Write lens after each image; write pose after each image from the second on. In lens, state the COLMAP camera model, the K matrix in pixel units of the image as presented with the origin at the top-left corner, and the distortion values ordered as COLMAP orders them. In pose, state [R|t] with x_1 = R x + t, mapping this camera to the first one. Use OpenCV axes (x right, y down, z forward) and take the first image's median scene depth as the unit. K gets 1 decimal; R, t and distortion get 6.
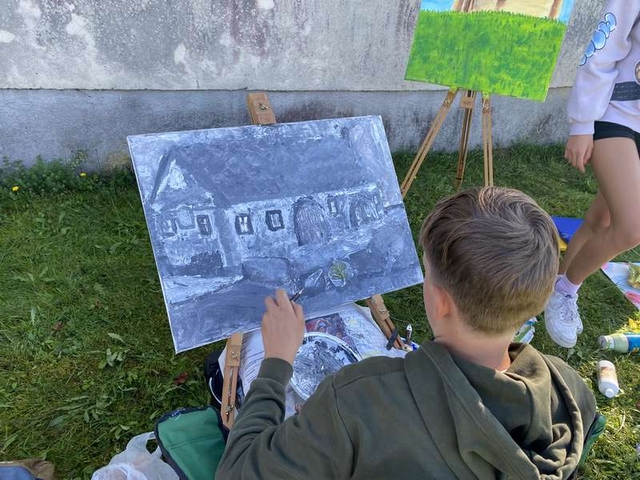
lens RADIAL K [[489.2, 0, 321.1], [0, 489.2, 243.9], [0, 0, 1]] dist [0.050506, -0.056536]
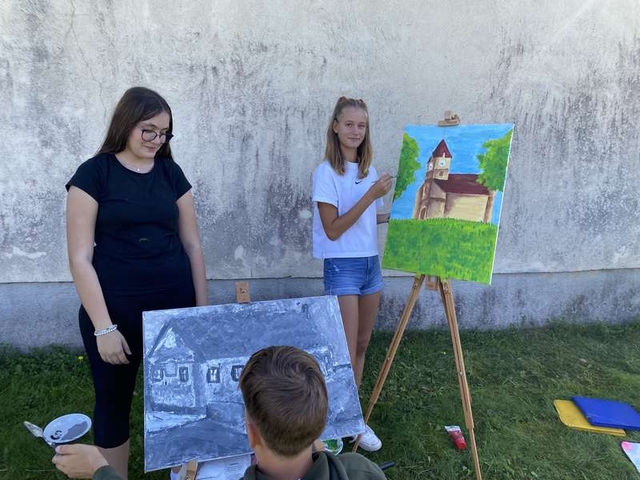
lens RADIAL K [[489.2, 0, 323.0], [0, 489.2, 239.2], [0, 0, 1]] dist [0.050506, -0.056536]
pose [[0.979466, -0.034528, -0.198631, 0.302095], [-0.041128, 0.930288, -0.364518, 0.067623], [0.197370, 0.365203, 0.909765, -0.225585]]
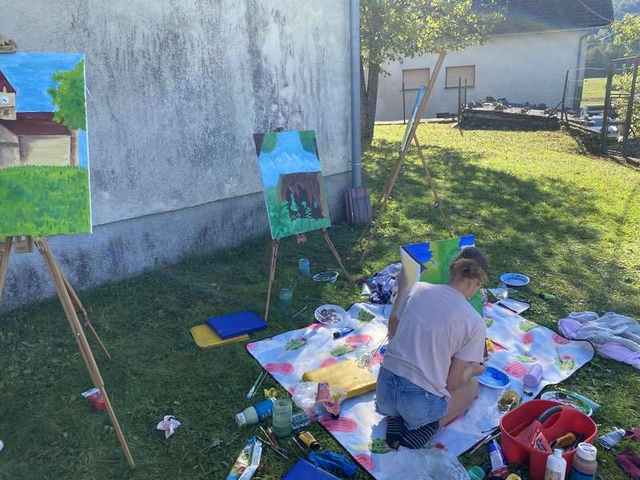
lens RADIAL K [[489.2, 0, 328.3], [0, 489.2, 236.7], [0, 0, 1]] dist [0.050506, -0.056536]
pose [[0.860999, -0.218147, 0.459449, 0.409176], [0.324379, 0.931301, -0.165698, 0.080492], [-0.391739, 0.291701, 0.872611, -0.185262]]
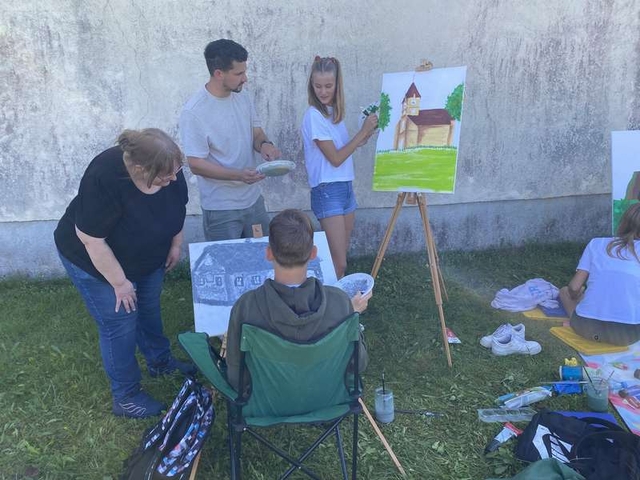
lens RADIAL K [[489.2, 0, 324.0], [0, 489.2, 239.0], [0, 0, 1]] dist [0.050506, -0.056536]
pose [[0.970522, -0.046285, -0.236525, 0.445377], [-0.022122, 0.960135, -0.278660, 0.300659], [0.239993, 0.275678, 0.930809, -0.547415]]
